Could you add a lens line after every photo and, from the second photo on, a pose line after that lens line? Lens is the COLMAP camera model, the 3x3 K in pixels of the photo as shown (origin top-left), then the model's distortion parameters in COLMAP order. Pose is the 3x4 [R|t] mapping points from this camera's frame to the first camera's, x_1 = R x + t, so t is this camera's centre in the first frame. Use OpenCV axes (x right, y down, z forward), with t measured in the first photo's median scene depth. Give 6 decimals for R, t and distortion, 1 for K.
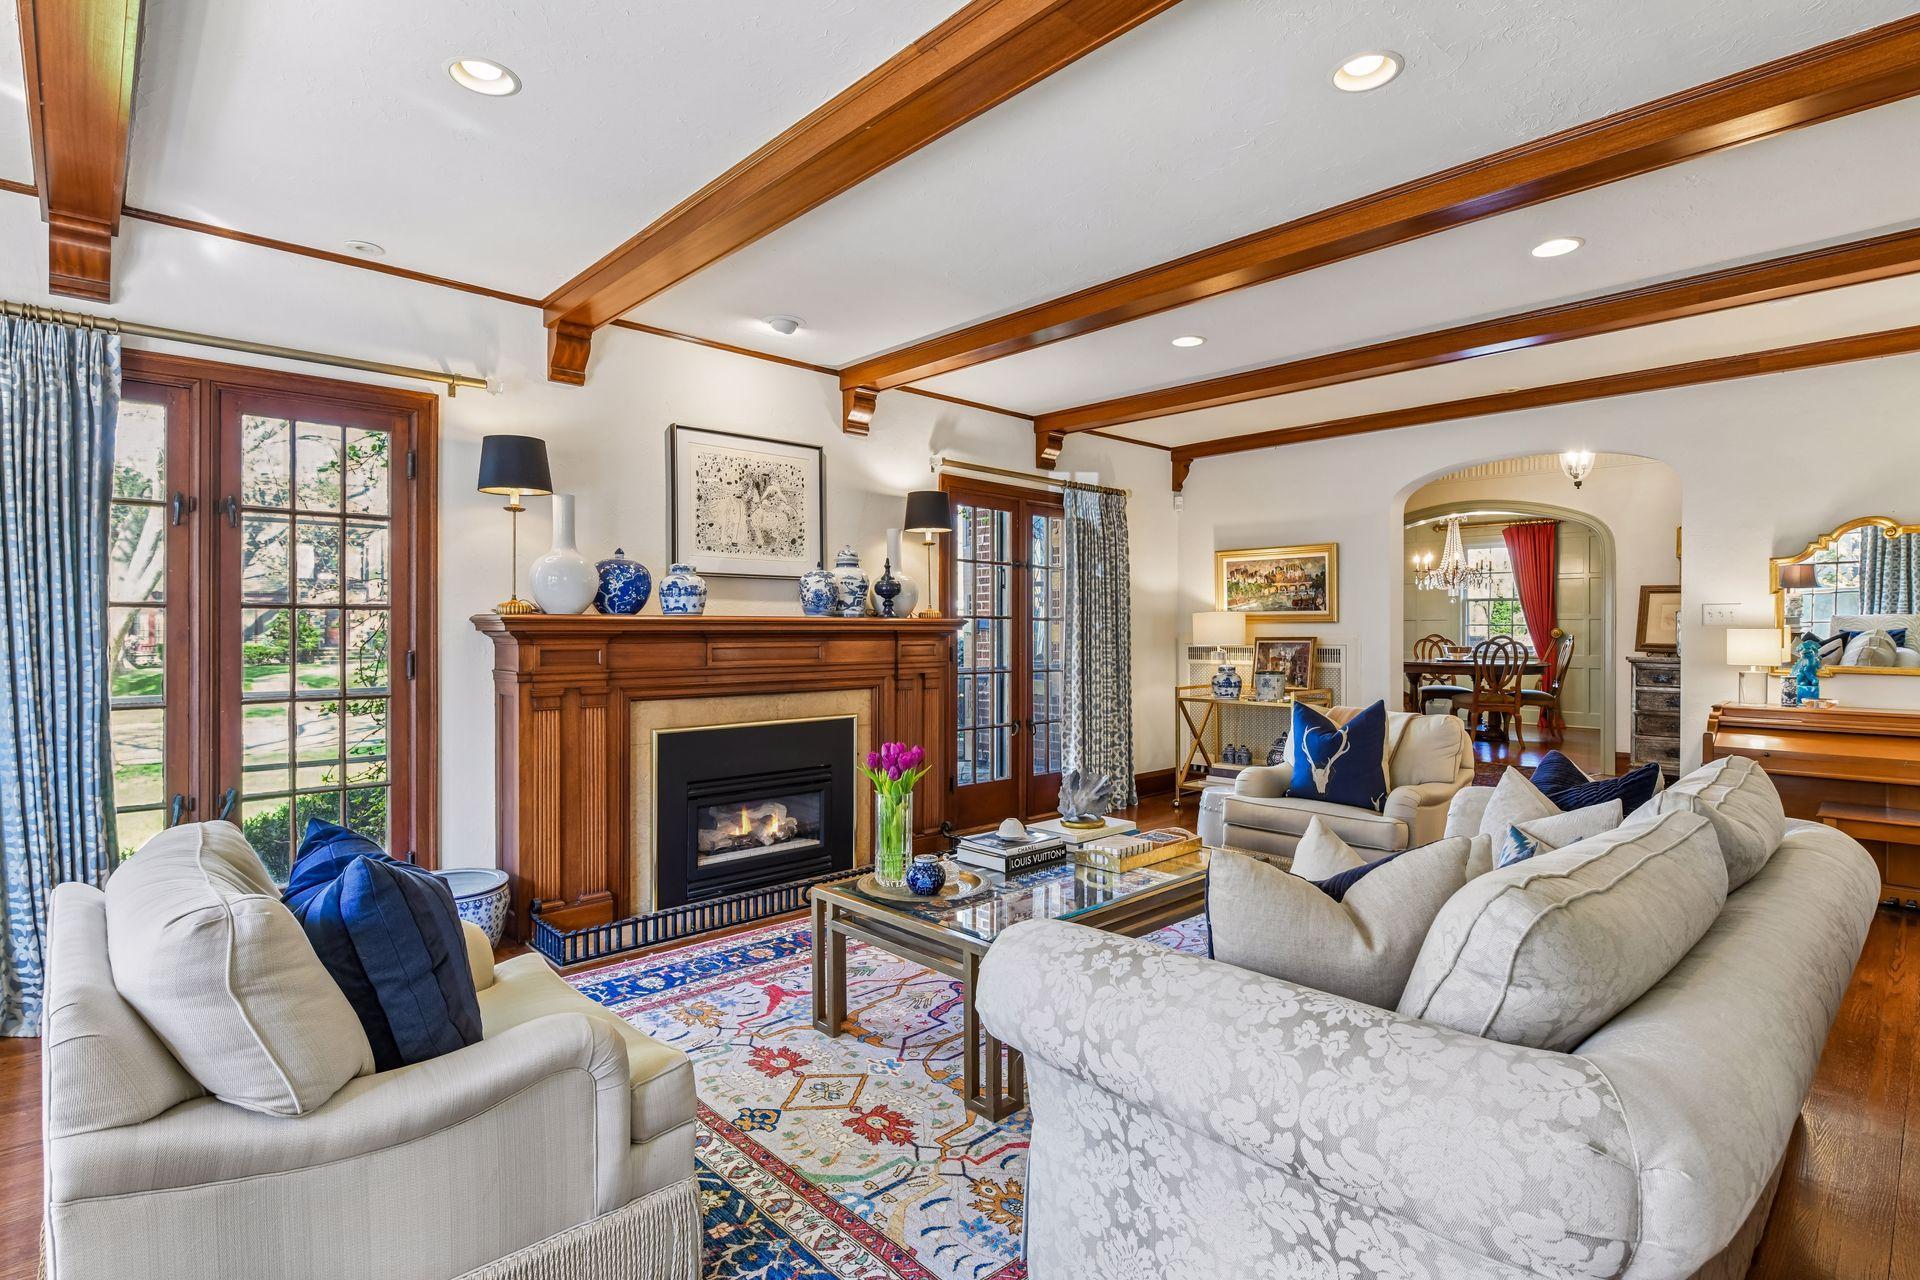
lens RADIAL K [[964.4, 0, 953.8], [0, 964.4, 637.1], [0, 0, 1]] dist [-0.003519, -0.001688]
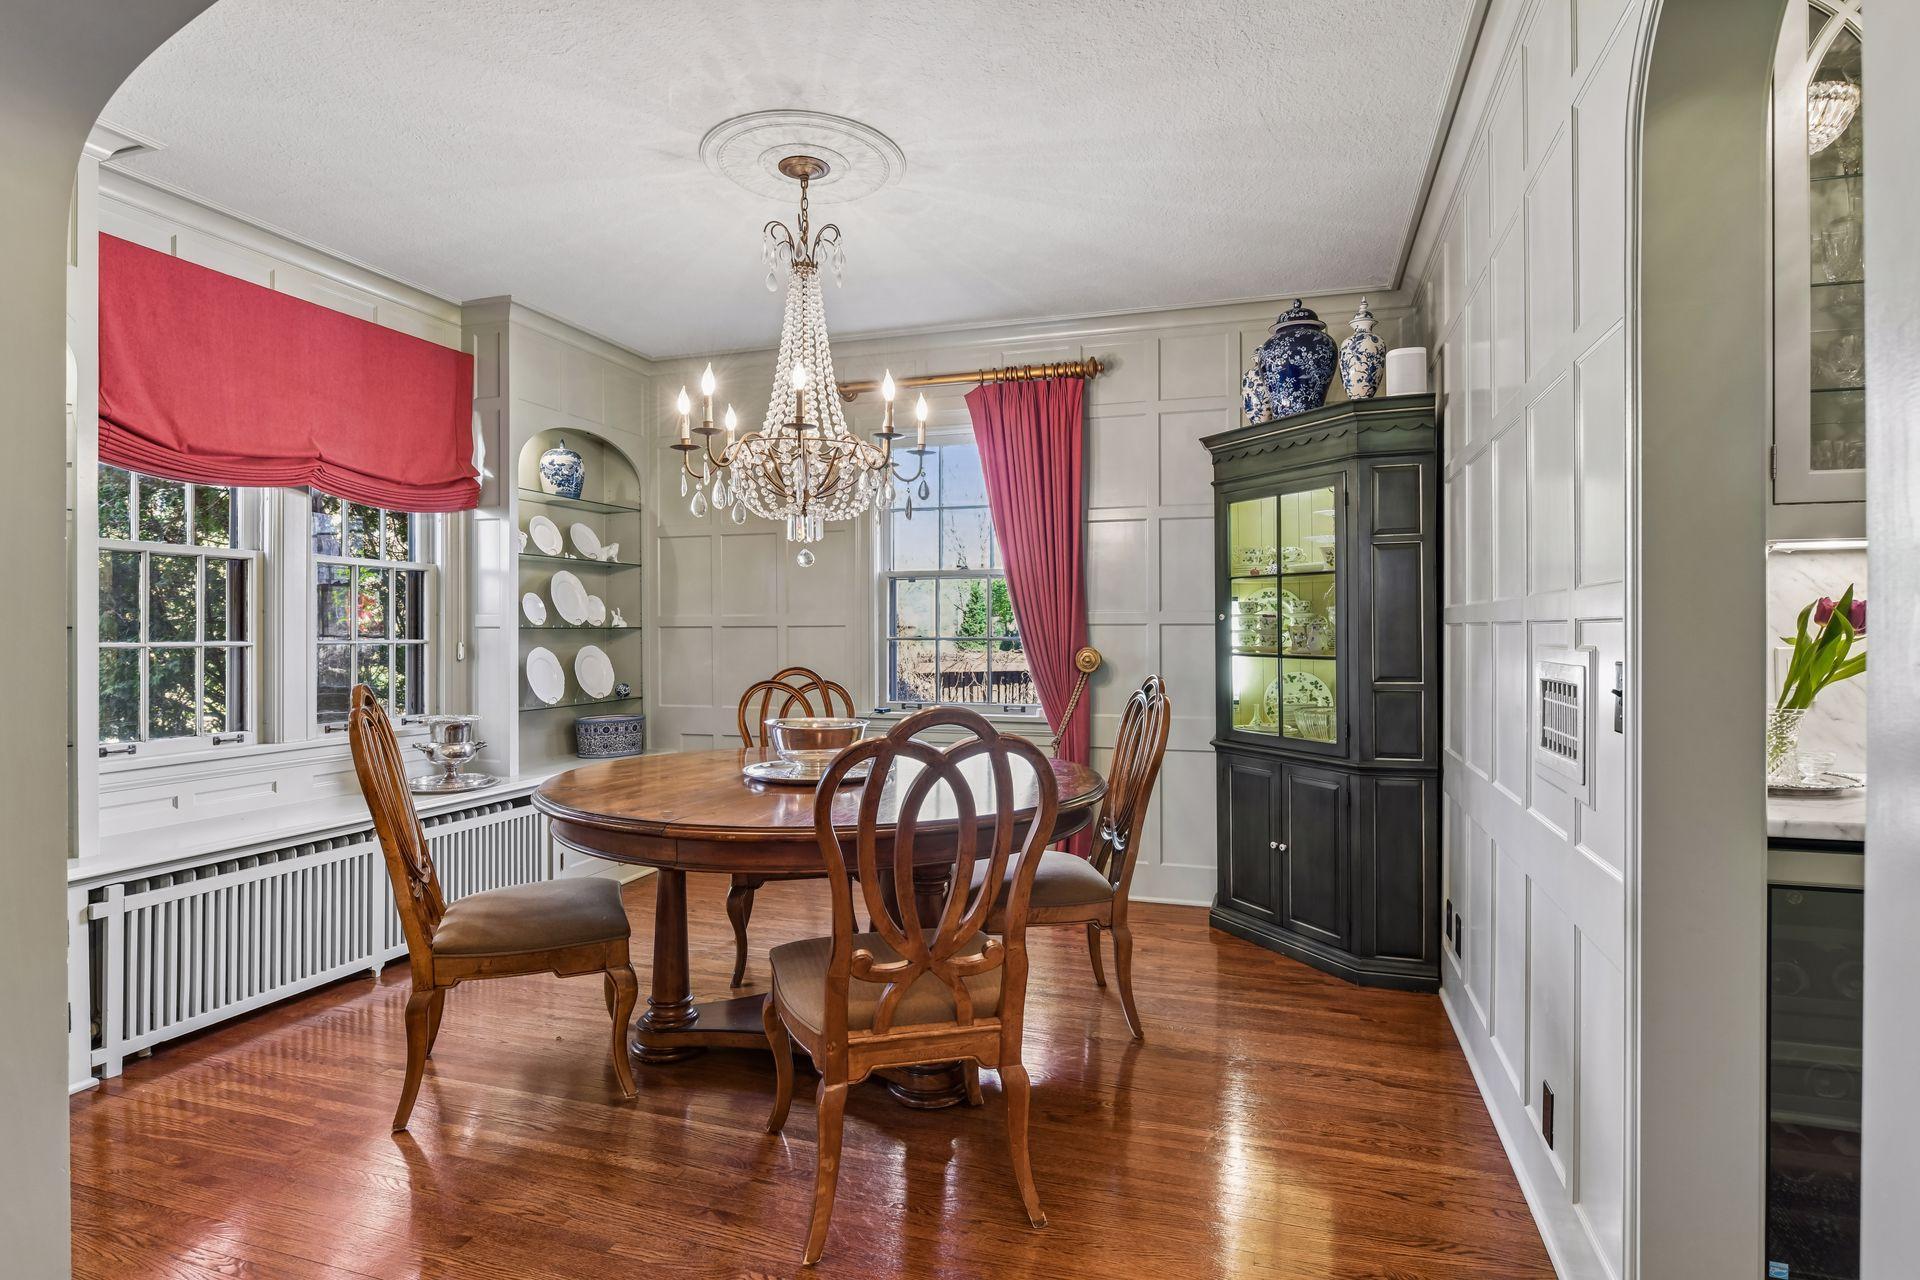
lens RADIAL K [[964.4, 0, 953.8], [0, 964.4, 637.1], [0, 0, 1]] dist [-0.003519, -0.001688]
pose [[0.885237, -0.004621, 0.465117, 0.394062], [0.005768, 0.999983, -0.001042, -0.013234], [-0.465104, 0.003605, 0.885249, 0.675731]]
